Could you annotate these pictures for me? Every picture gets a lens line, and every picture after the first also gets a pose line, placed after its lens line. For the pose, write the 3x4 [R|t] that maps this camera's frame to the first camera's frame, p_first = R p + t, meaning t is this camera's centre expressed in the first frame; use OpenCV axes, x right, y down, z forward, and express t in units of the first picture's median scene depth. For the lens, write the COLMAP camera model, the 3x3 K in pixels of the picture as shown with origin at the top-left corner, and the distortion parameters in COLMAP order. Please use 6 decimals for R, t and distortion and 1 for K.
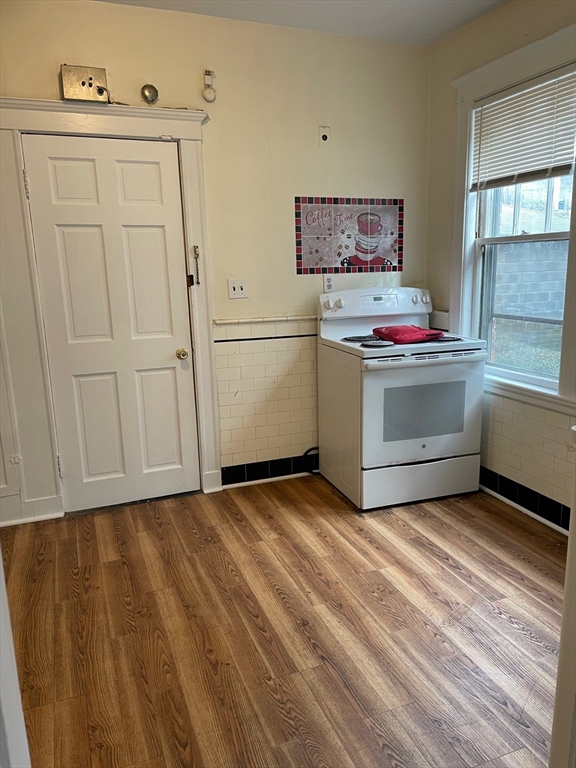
lens RADIAL K [[587.1, 0, 287.8], [0, 587.1, 384.9], [0, 0, 1]] dist [0.010407, 0.002726]
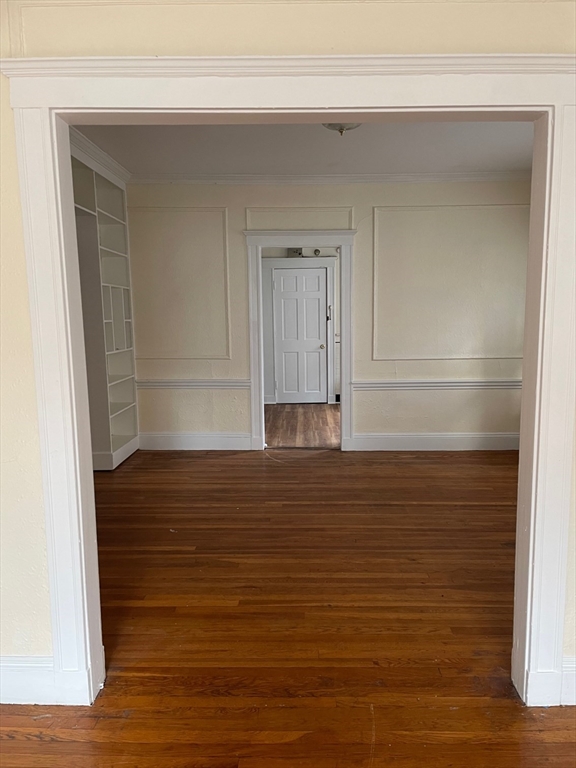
lens RADIAL K [[587.1, 0, 288.3], [0, 587.1, 385.2], [0, 0, 1]] dist [0.010407, 0.002726]
pose [[0.970402, 0.042922, -0.237649, 0.296219], [-0.062181, 0.995307, -0.074144, 0.319739], [0.233351, 0.086726, 0.968517, -1.530471]]
